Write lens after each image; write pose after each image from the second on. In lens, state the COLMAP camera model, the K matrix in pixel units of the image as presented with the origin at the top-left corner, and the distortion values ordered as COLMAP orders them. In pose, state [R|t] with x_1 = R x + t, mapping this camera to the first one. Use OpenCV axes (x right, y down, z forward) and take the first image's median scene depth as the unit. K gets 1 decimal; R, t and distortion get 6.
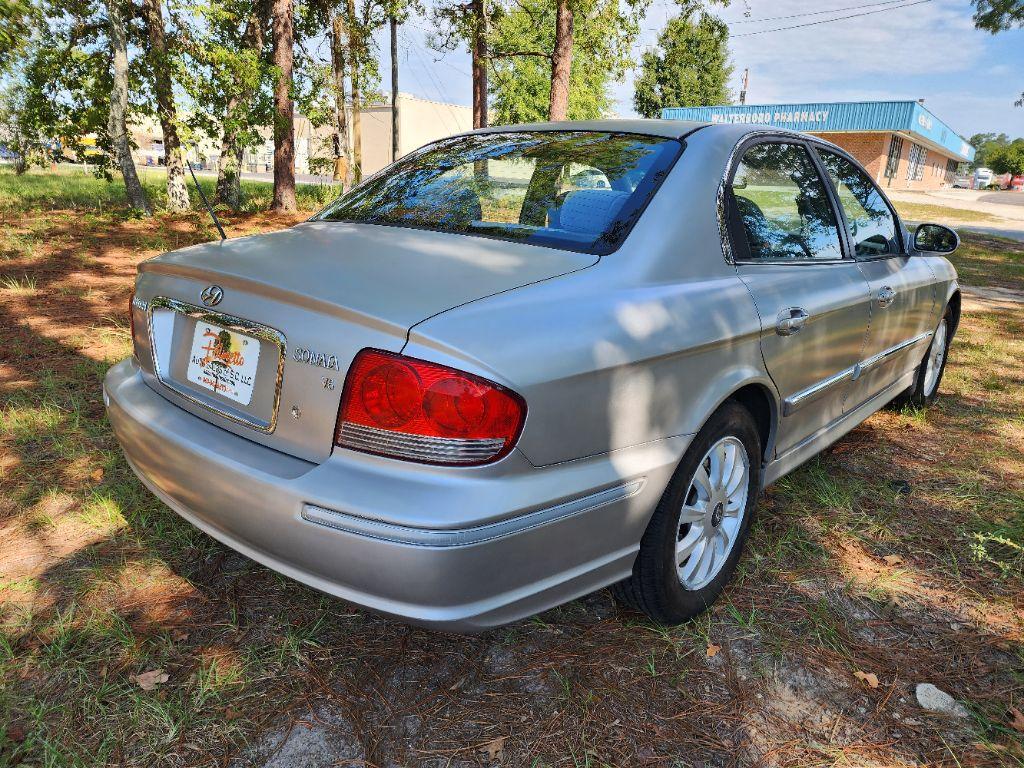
lens RADIAL K [[701.6, 0, 512.0], [0, 701.6, 384.0], [0, 0, 1]] dist [0.089829, -0.082316]
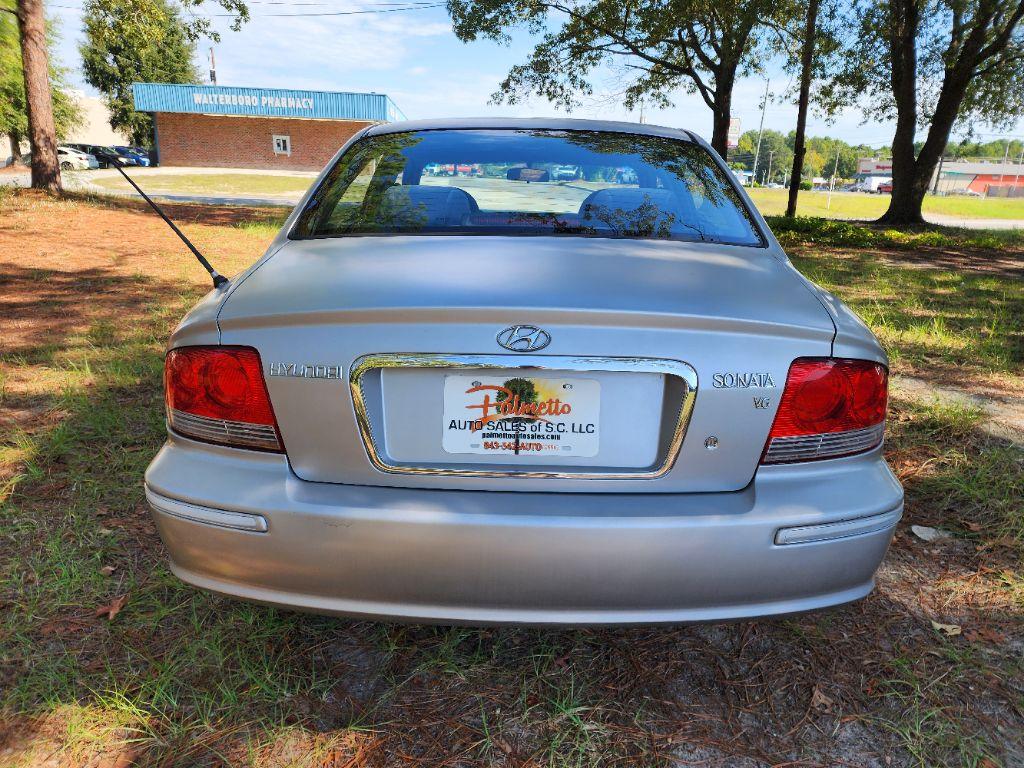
lens RADIAL K [[701.6, 0, 512.0], [0, 701.6, 384.0], [0, 0, 1]] dist [0.089829, -0.082316]
pose [[0.760412, -0.197750, 0.618602, -0.048304], [0.184498, 0.979047, 0.086182, -0.007434], [-0.622683, 0.048598, 0.780963, 0.019843]]
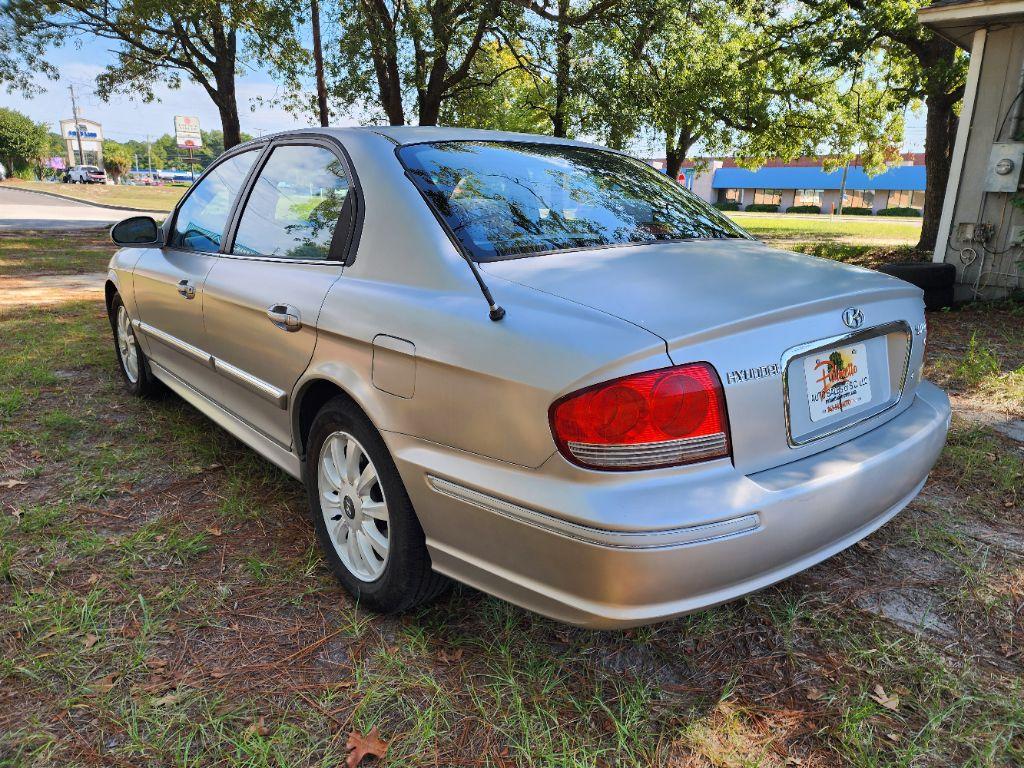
lens RADIAL K [[701.6, 0, 512.0], [0, 701.6, 384.0], [0, 0, 1]] dist [0.089829, -0.082316]
pose [[0.140747, -0.292201, 0.945943, -0.077358], [0.264653, 0.931789, 0.248451, -0.021833], [-0.954017, 0.215378, 0.208478, 0.065812]]
